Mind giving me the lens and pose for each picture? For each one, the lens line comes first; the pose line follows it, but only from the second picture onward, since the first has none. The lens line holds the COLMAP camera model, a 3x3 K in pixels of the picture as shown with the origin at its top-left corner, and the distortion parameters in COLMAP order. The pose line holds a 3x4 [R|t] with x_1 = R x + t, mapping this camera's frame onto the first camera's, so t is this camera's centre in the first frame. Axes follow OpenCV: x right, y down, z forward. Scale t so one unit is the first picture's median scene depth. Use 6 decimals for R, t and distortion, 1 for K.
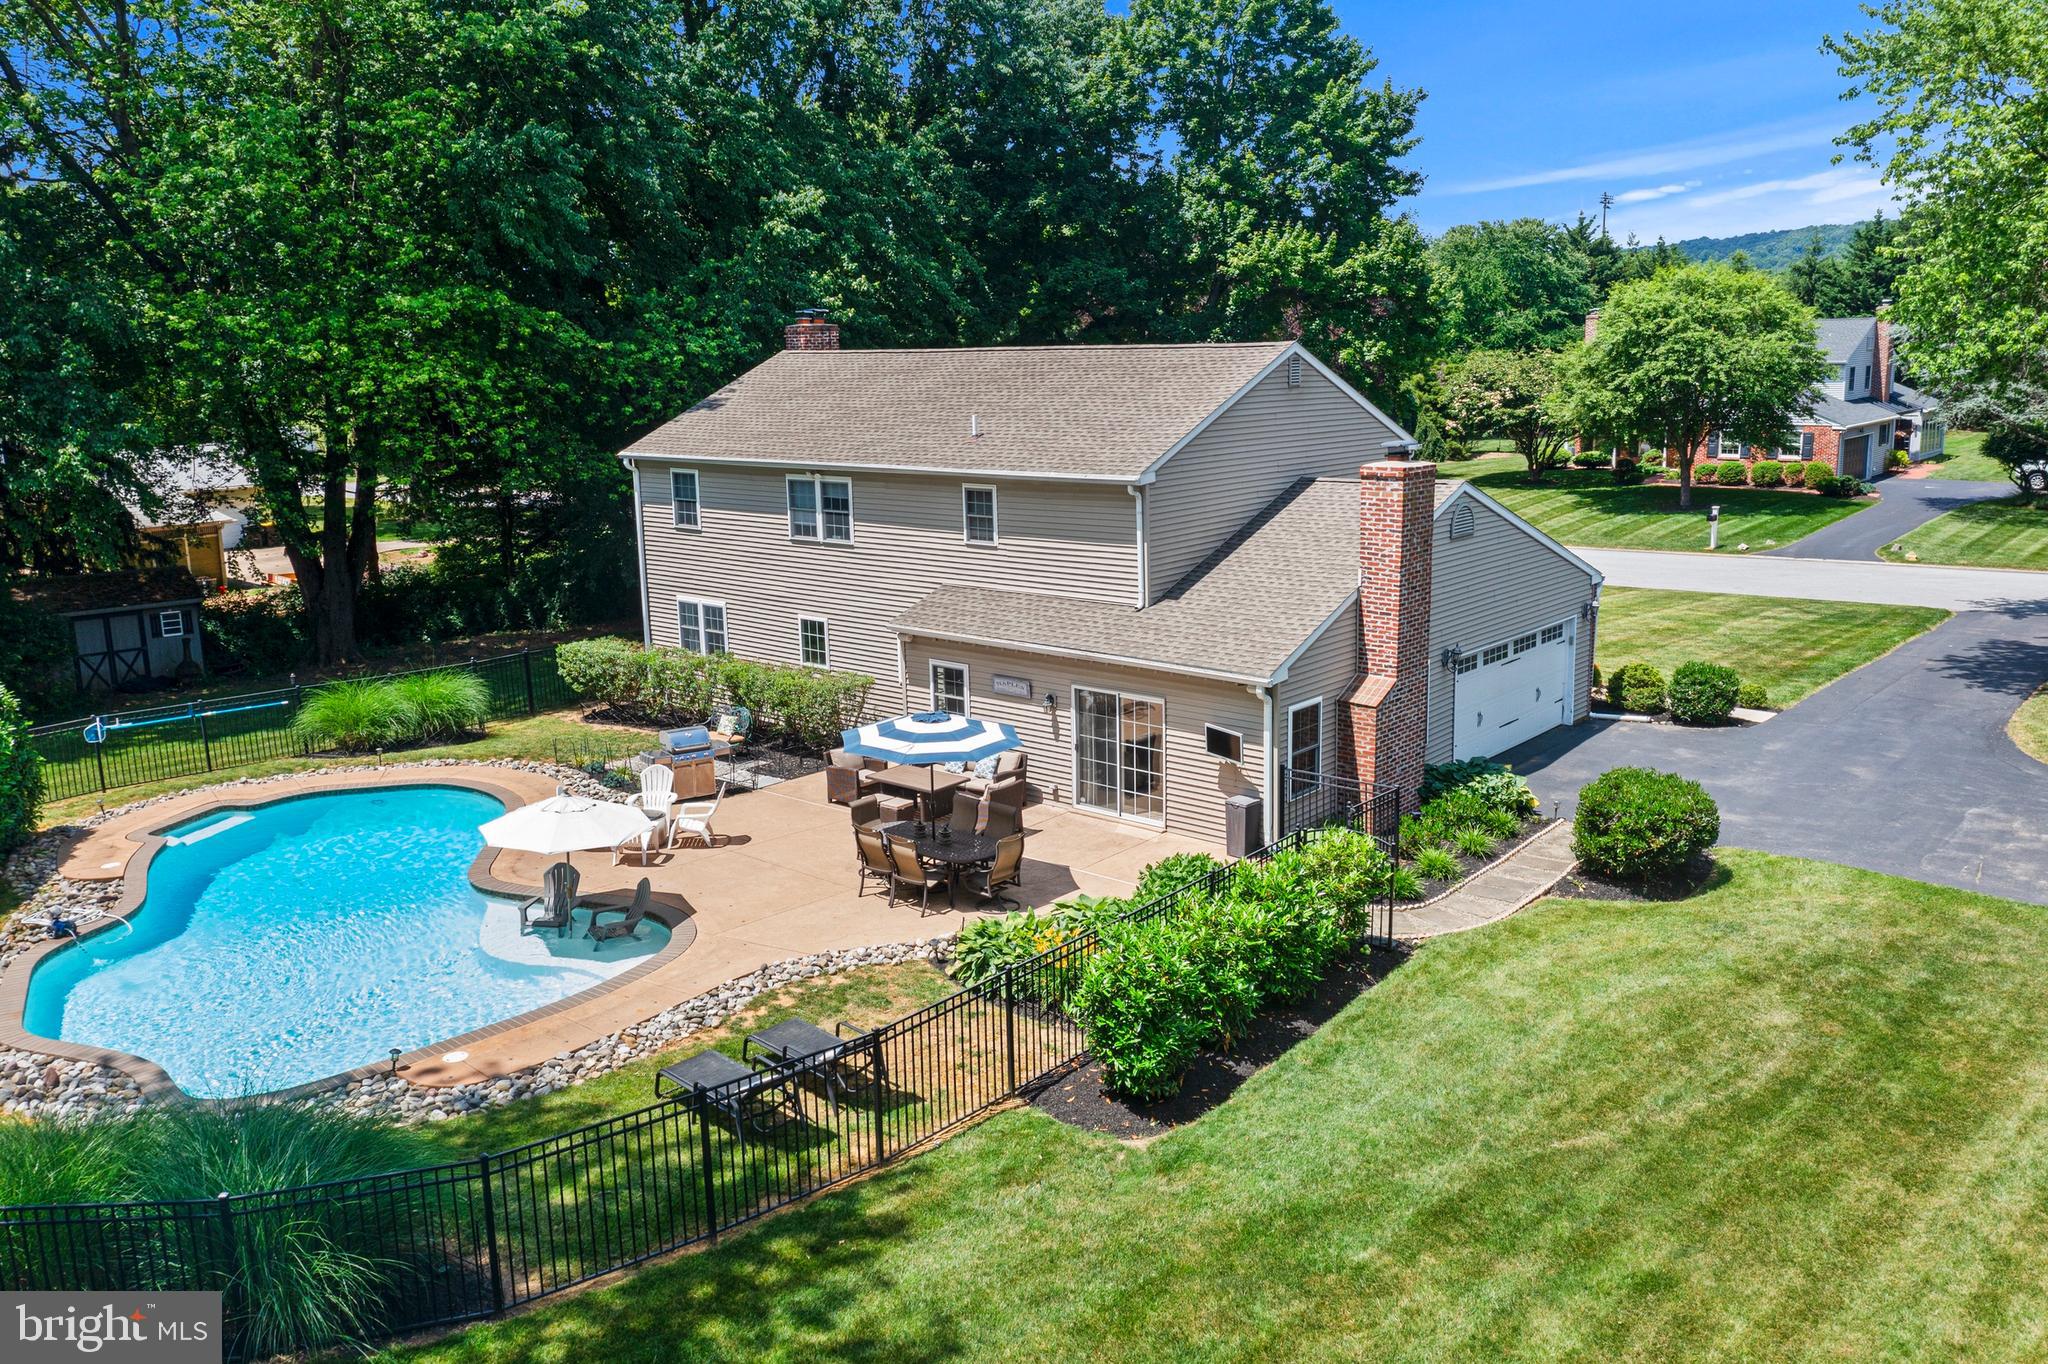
lens RADIAL K [[1610.2, 0, 1032.6], [0, 1610.2, 674.2], [0, 0, 1]] dist [-0.007288, 0.001562]
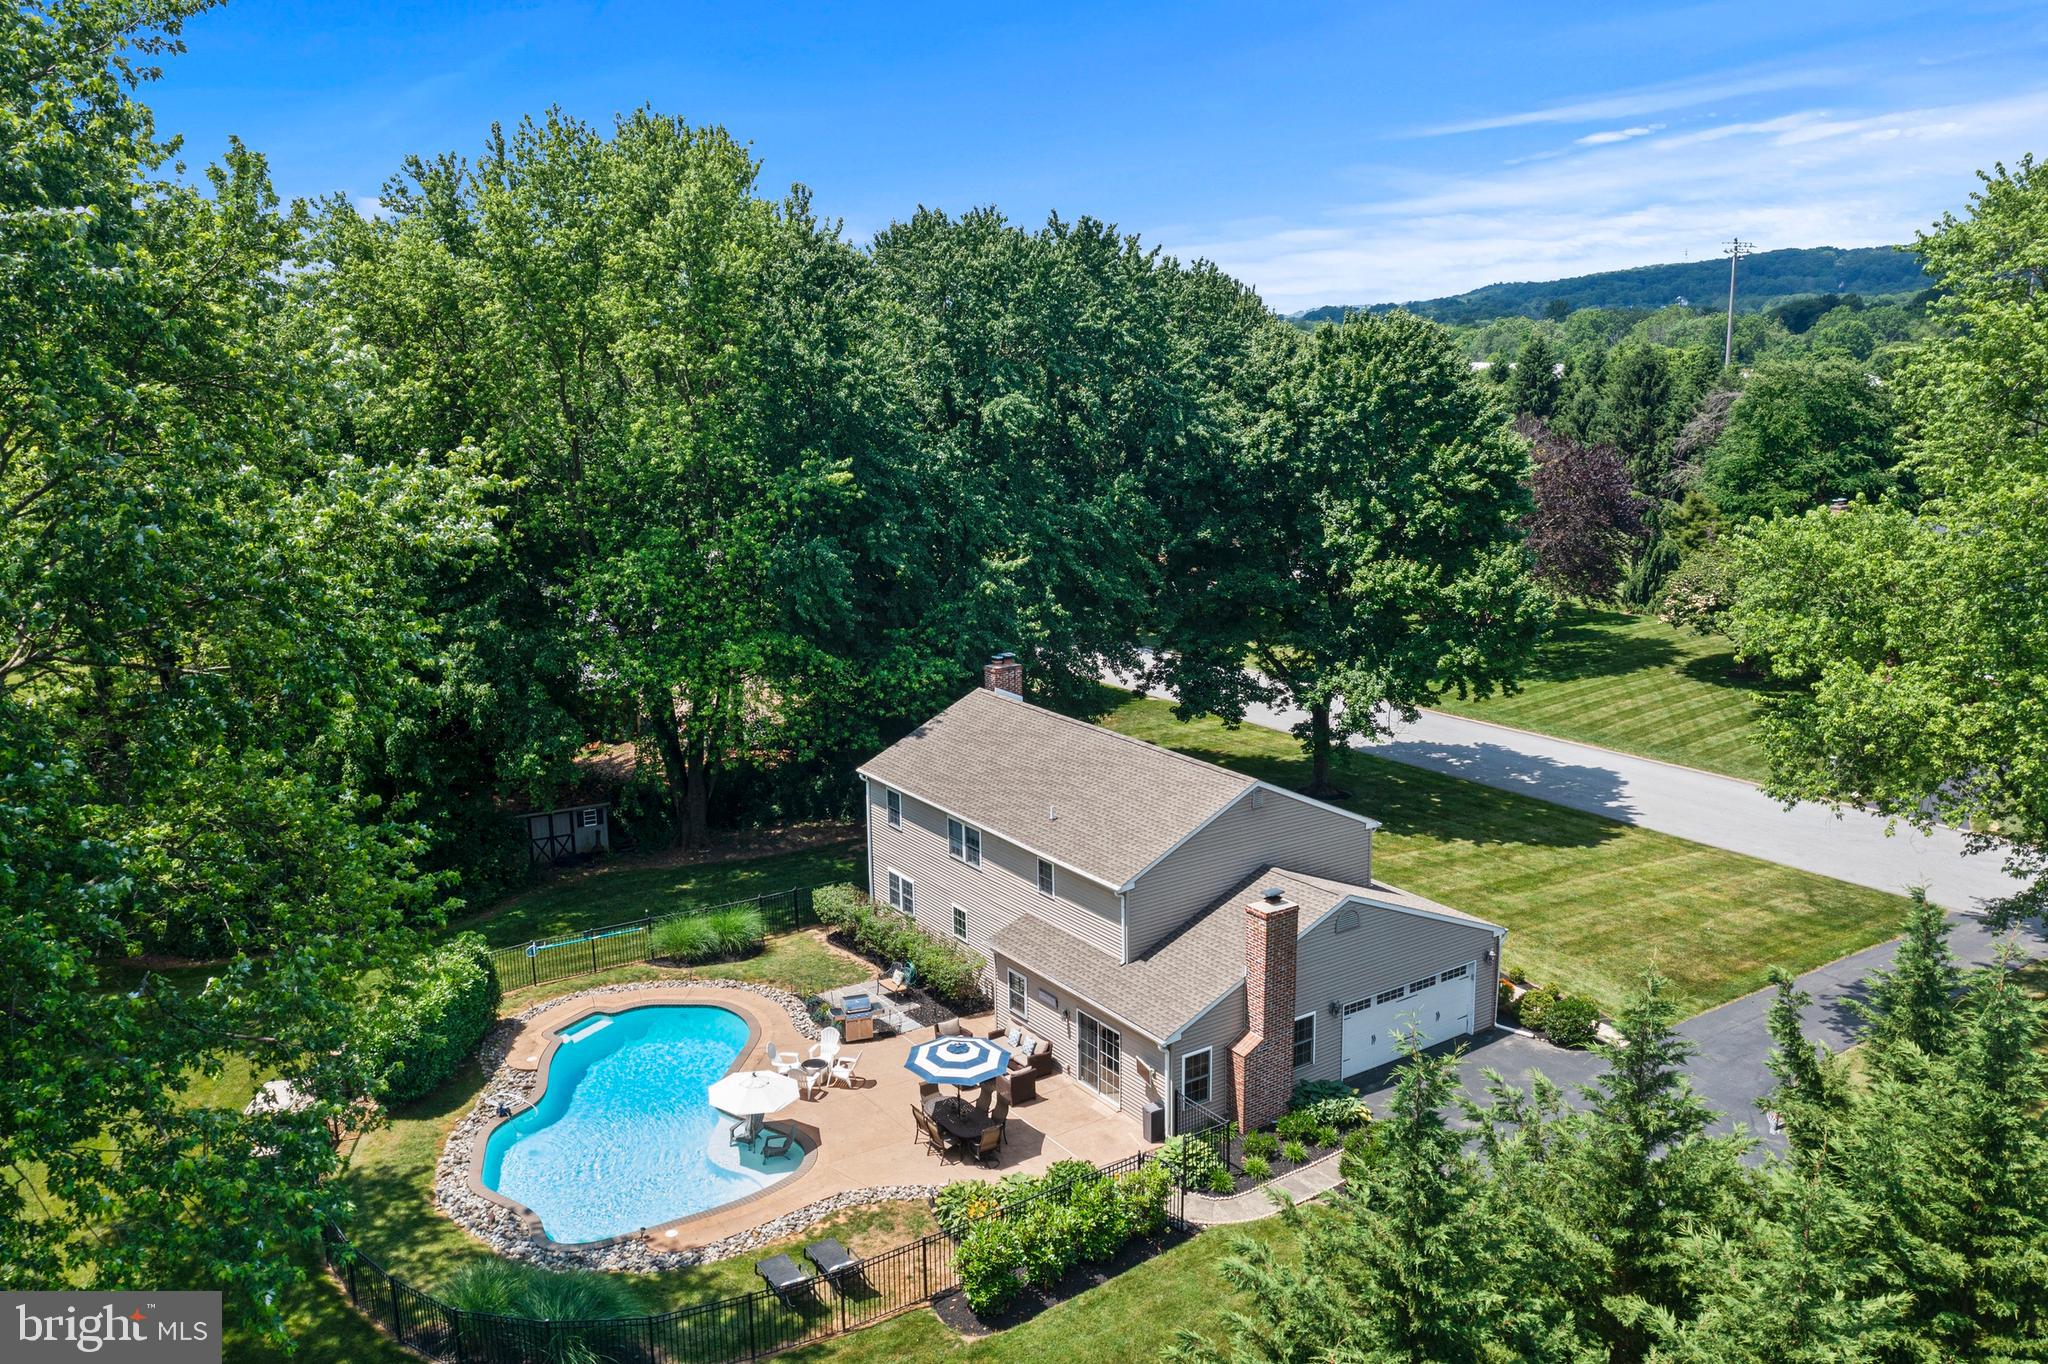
lens RADIAL K [[1610.2, 0, 1038.7], [0, 1610.2, 697.2], [0, 0, 1]] dist [-0.007288, 0.001562]
pose [[0.968134, 0.066715, -0.241382, 0.300958], [-0.059767, 0.997563, 0.035999, -0.303895], [0.243195, -0.020425, 0.969762, -0.471358]]
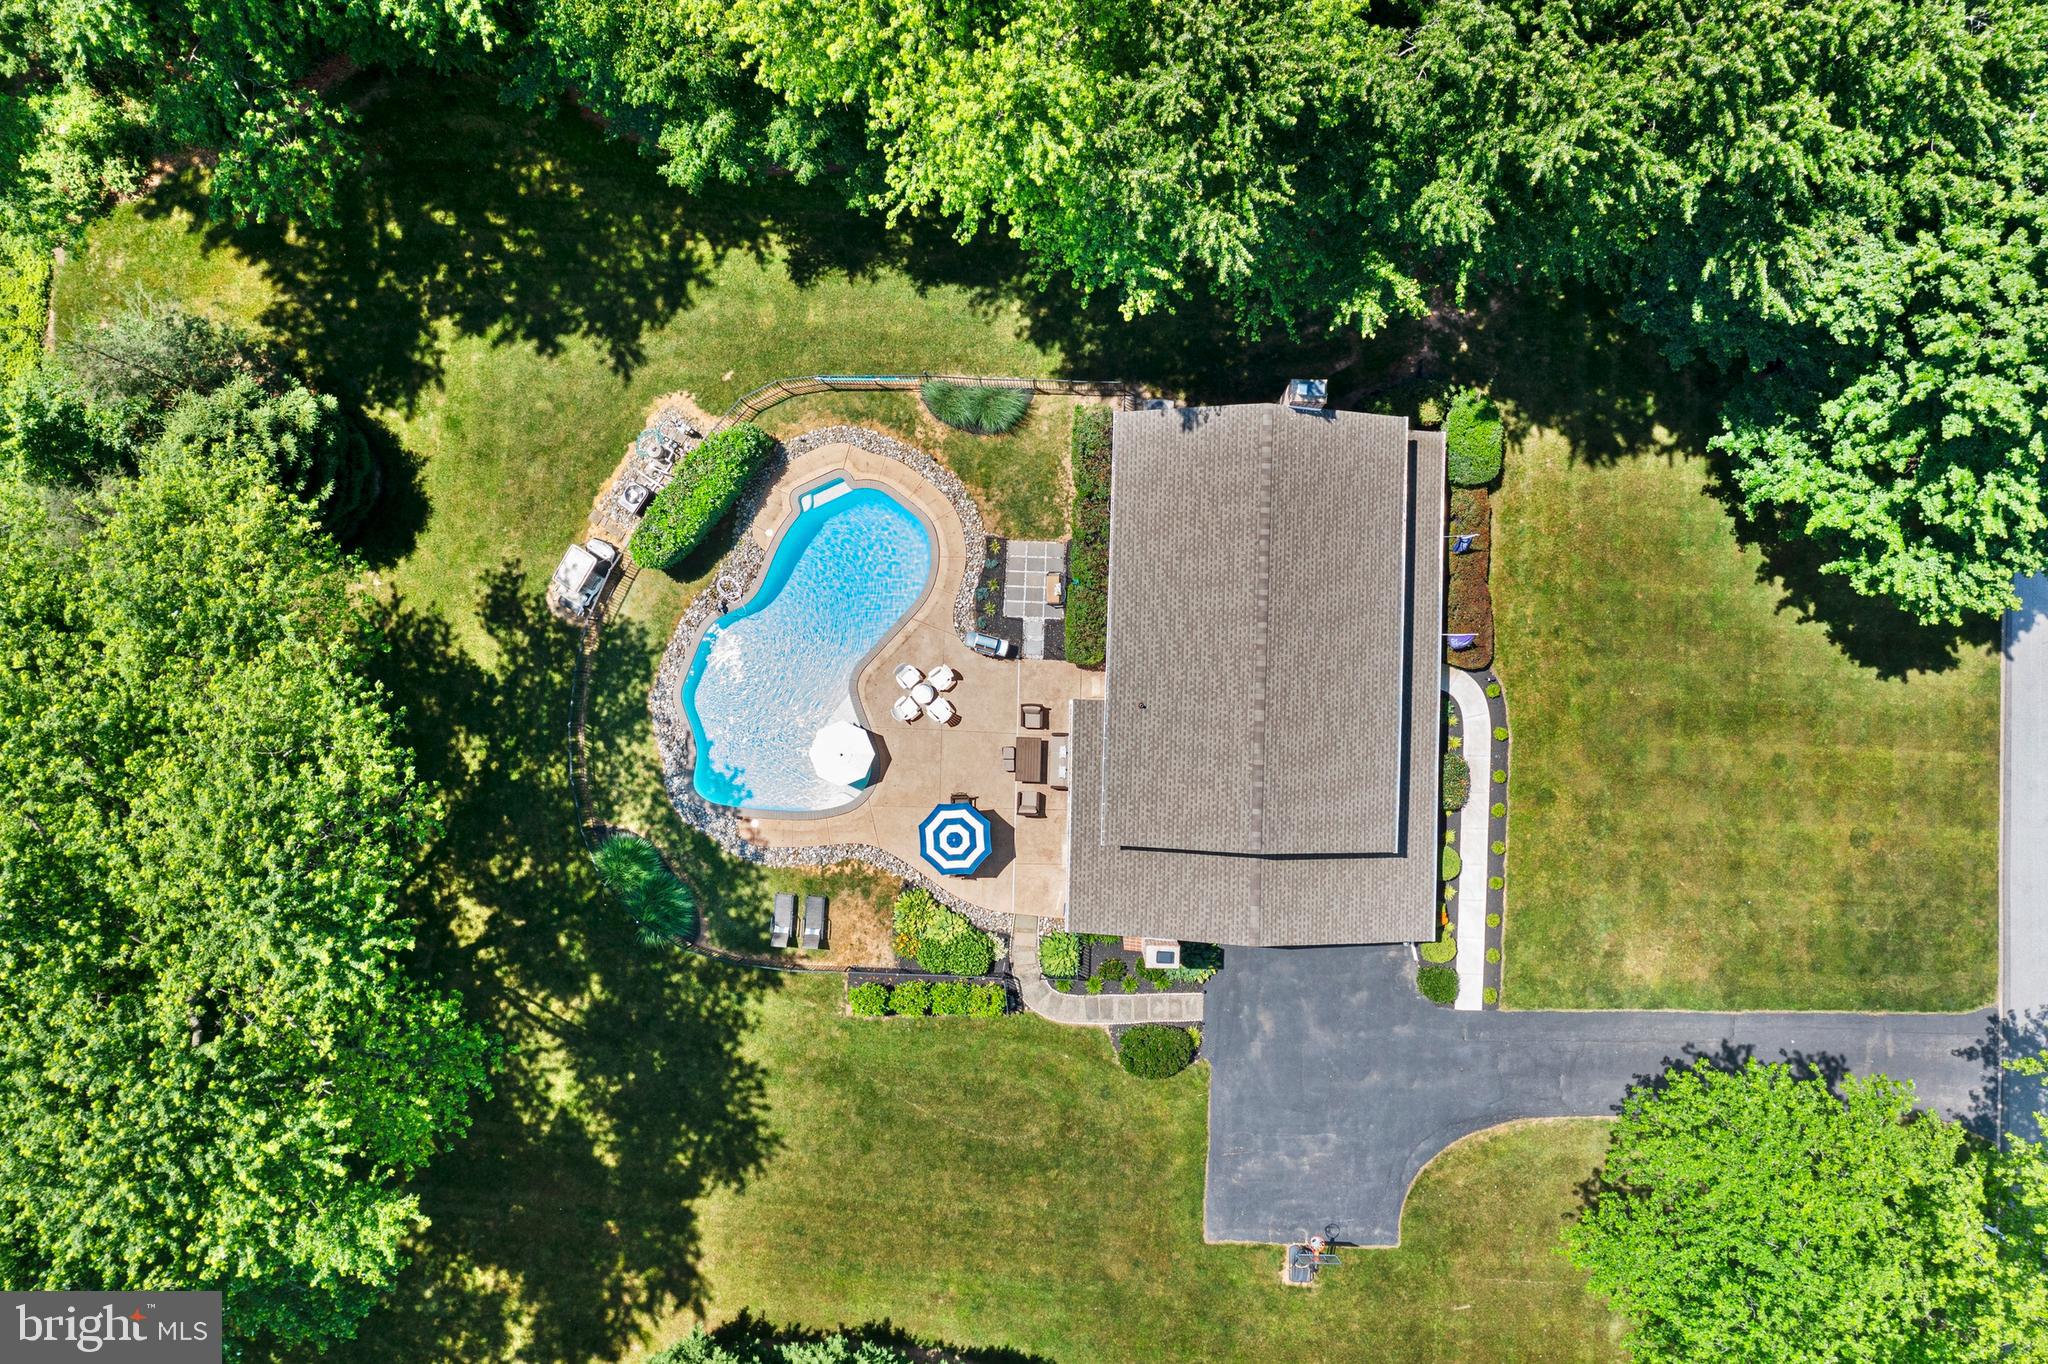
lens RADIAL K [[1610.2, 0, 1046.4], [0, 1610.2, 688.5], [0, 0, 1]] dist [-0.007288, 0.001562]
pose [[0.634613, 0.772749, -0.011223, -0.089343], [-0.143433, 0.132038, 0.980812, -1.781004], [0.759403, -0.620827, 0.194630, 0.559341]]
